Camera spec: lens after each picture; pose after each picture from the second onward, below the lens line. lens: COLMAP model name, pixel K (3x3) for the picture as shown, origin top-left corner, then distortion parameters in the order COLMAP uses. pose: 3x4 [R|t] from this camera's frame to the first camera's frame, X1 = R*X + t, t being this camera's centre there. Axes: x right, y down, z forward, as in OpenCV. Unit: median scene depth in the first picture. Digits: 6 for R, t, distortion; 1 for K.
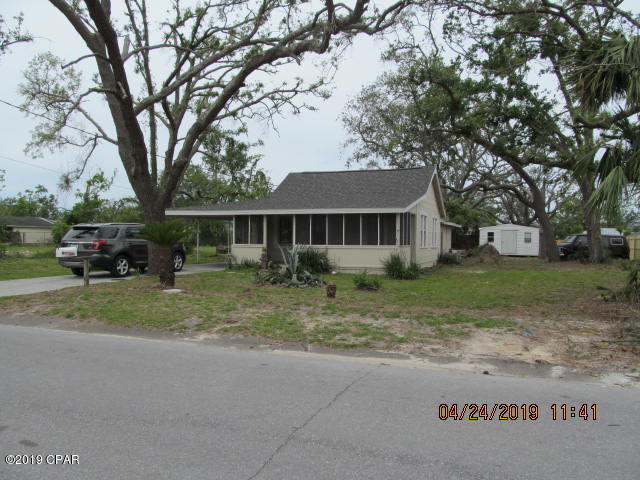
lens RADIAL K [[535.2, 0, 317.8], [0, 535.2, 238.4], [0, 0, 1]] dist [-0.043604, -0.004940]
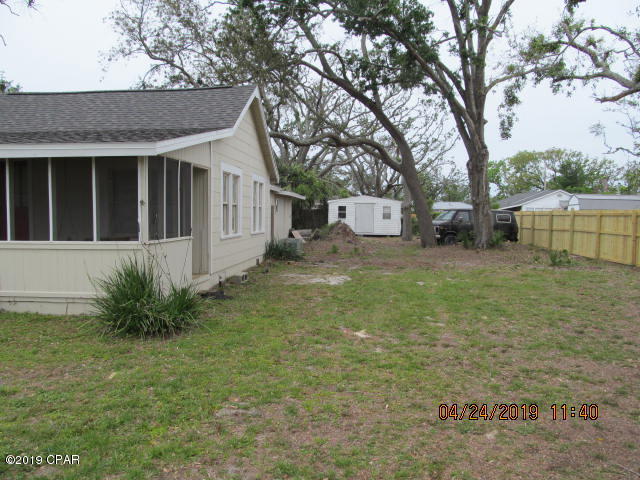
lens RADIAL K [[535.2, 0, 319.1], [0, 535.2, 241.1], [0, 0, 1]] dist [-0.043604, -0.004940]
pose [[0.959696, -0.019032, 0.280396, 0.092982], [0.003868, 0.998504, 0.054536, -0.004189], [-0.281014, -0.051253, 0.958334, 0.333900]]
